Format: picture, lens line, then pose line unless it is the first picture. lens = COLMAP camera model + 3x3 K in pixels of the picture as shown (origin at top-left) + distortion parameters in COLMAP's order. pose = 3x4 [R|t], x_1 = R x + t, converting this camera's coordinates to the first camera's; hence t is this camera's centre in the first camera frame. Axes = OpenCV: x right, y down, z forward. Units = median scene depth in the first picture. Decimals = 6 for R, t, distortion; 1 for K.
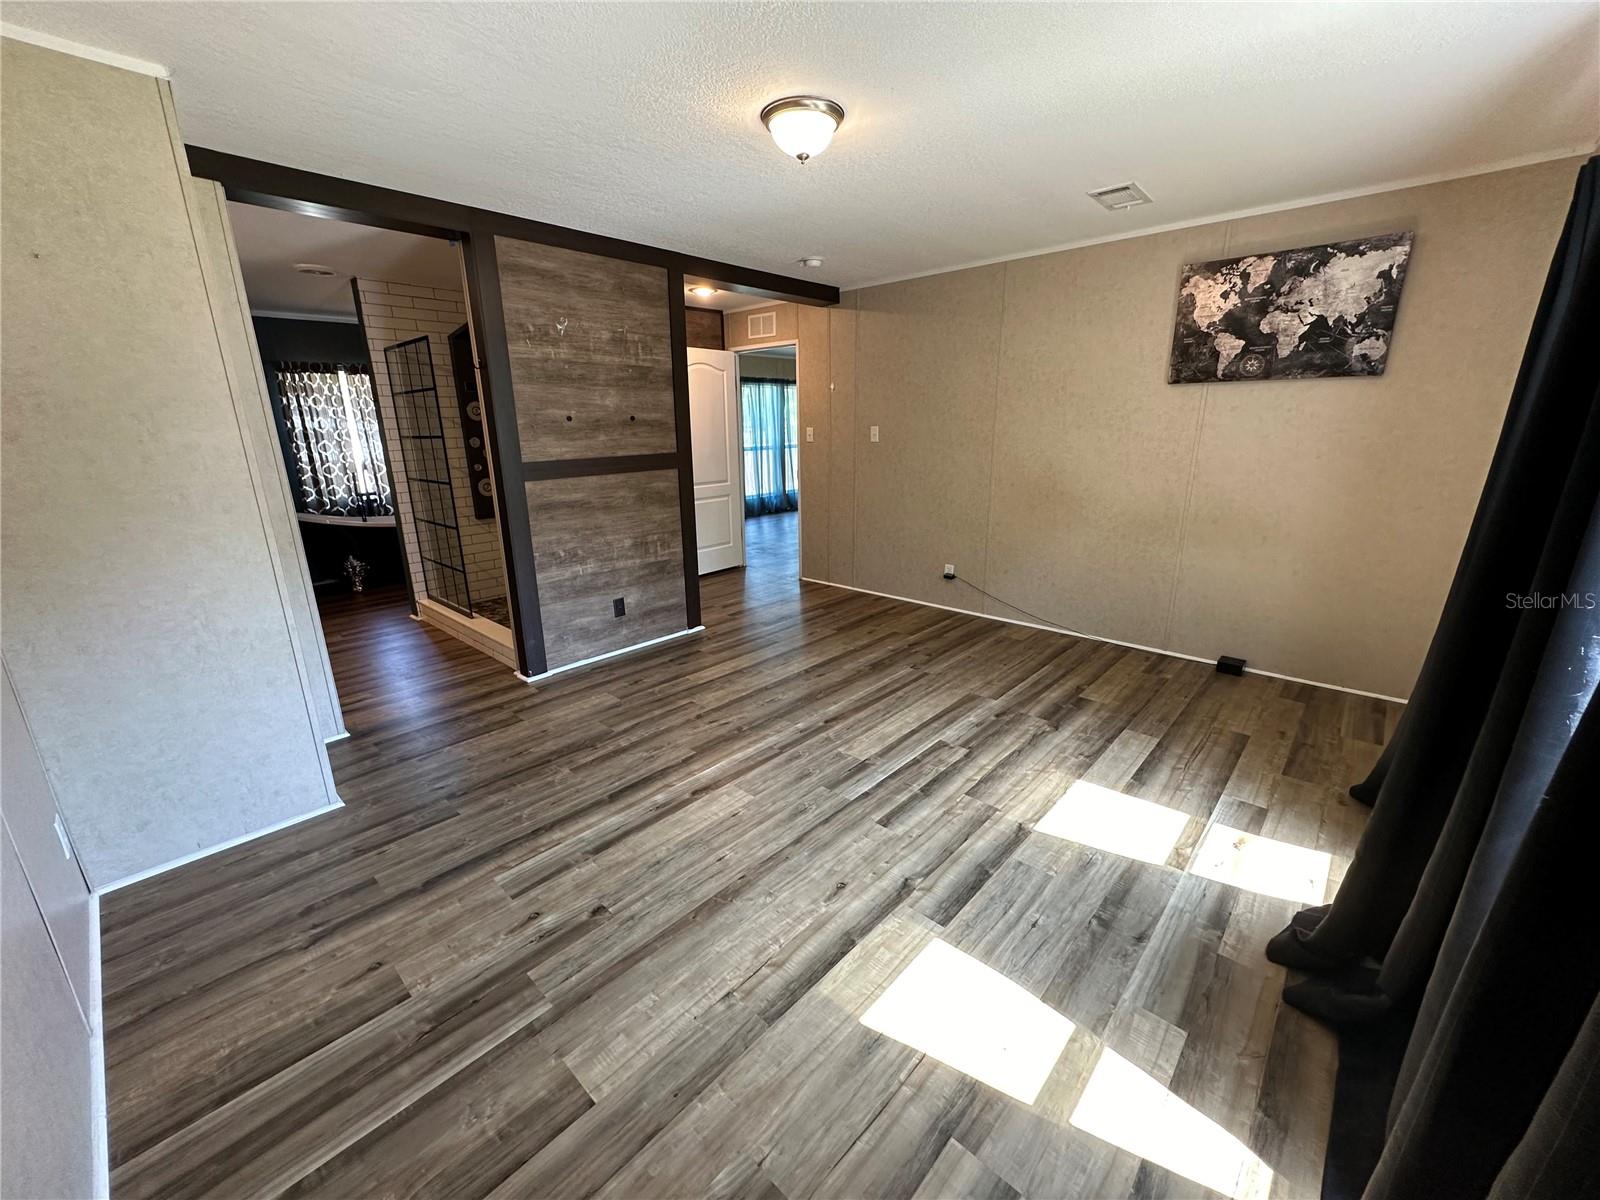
lens RADIAL K [[635.8, 0, 794.0], [0, 635.8, 596.7], [0, 0, 1]] dist [-0.002775, 0.000748]
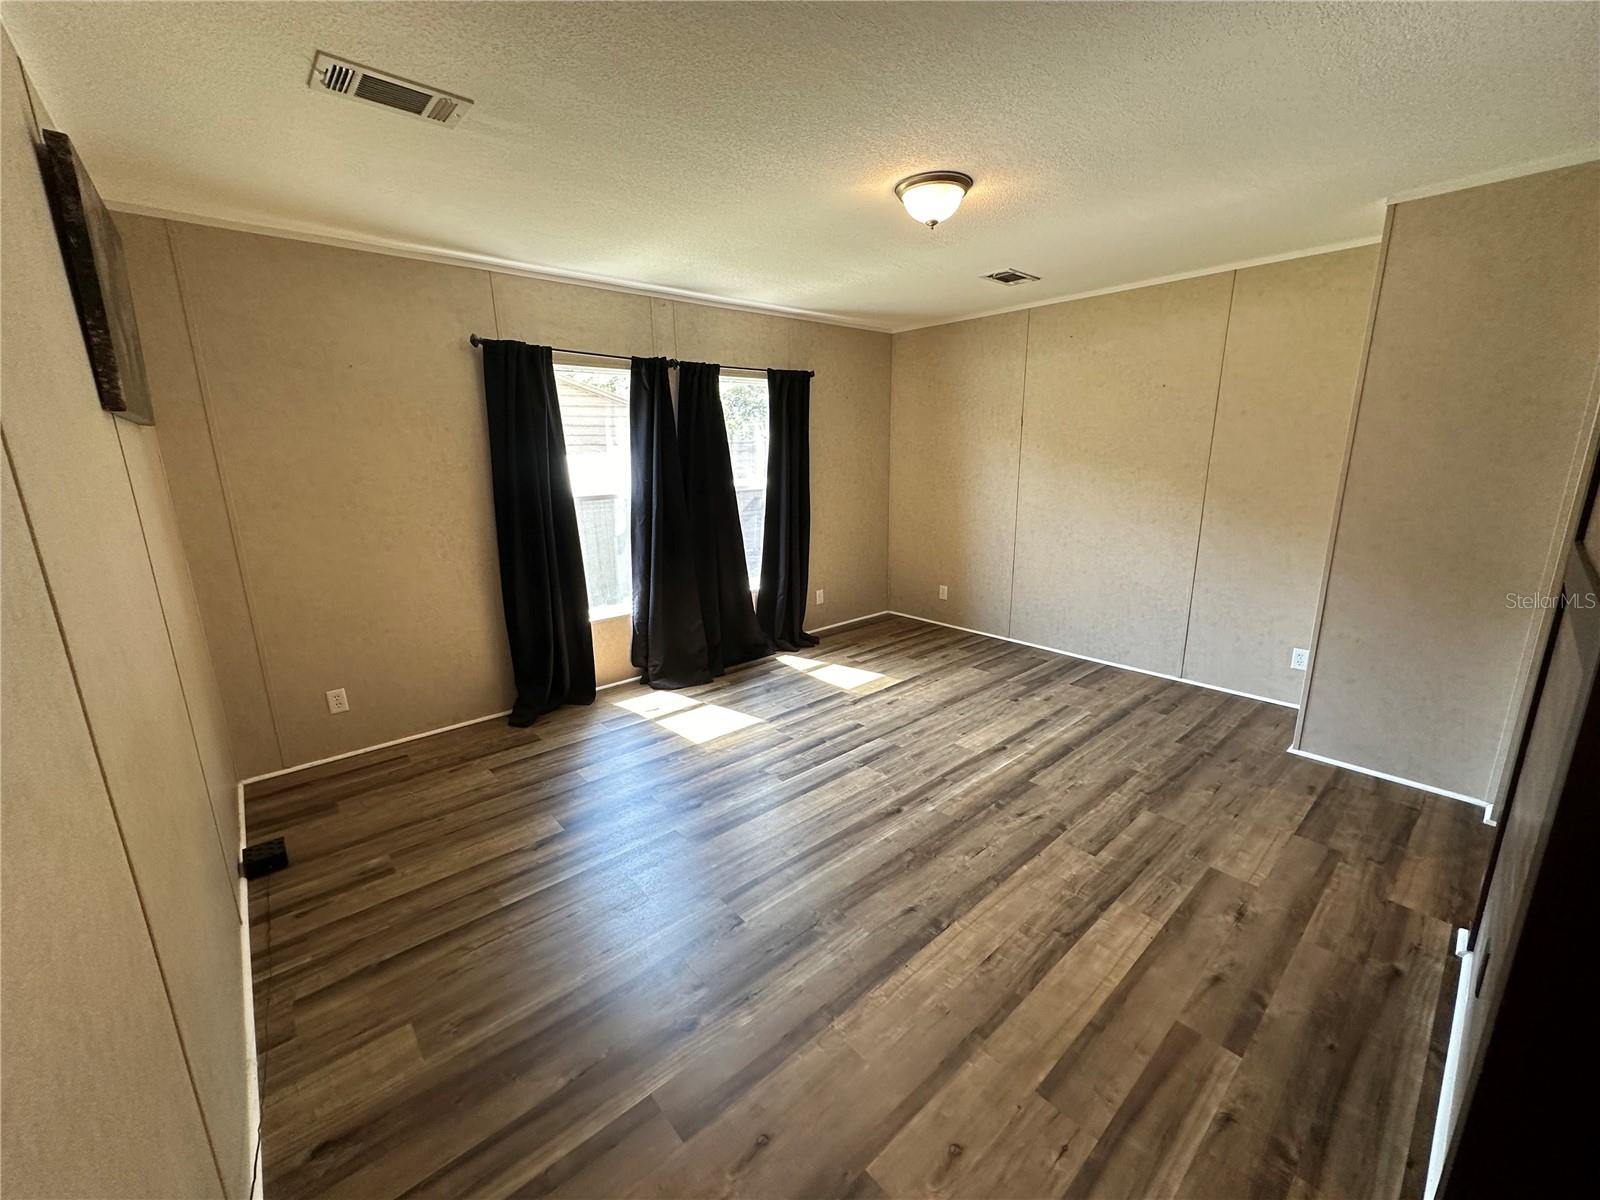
lens RADIAL K [[635.8, 0, 799.2], [0, 635.8, 603.8], [0, 0, 1]] dist [-0.002775, 0.000748]
pose [[-0.995023, 0.005024, 0.099520, 0.125547], [0.052960, 0.872657, 0.485454, -0.596222], [-0.084407, 0.488308, -0.868580, 2.065691]]
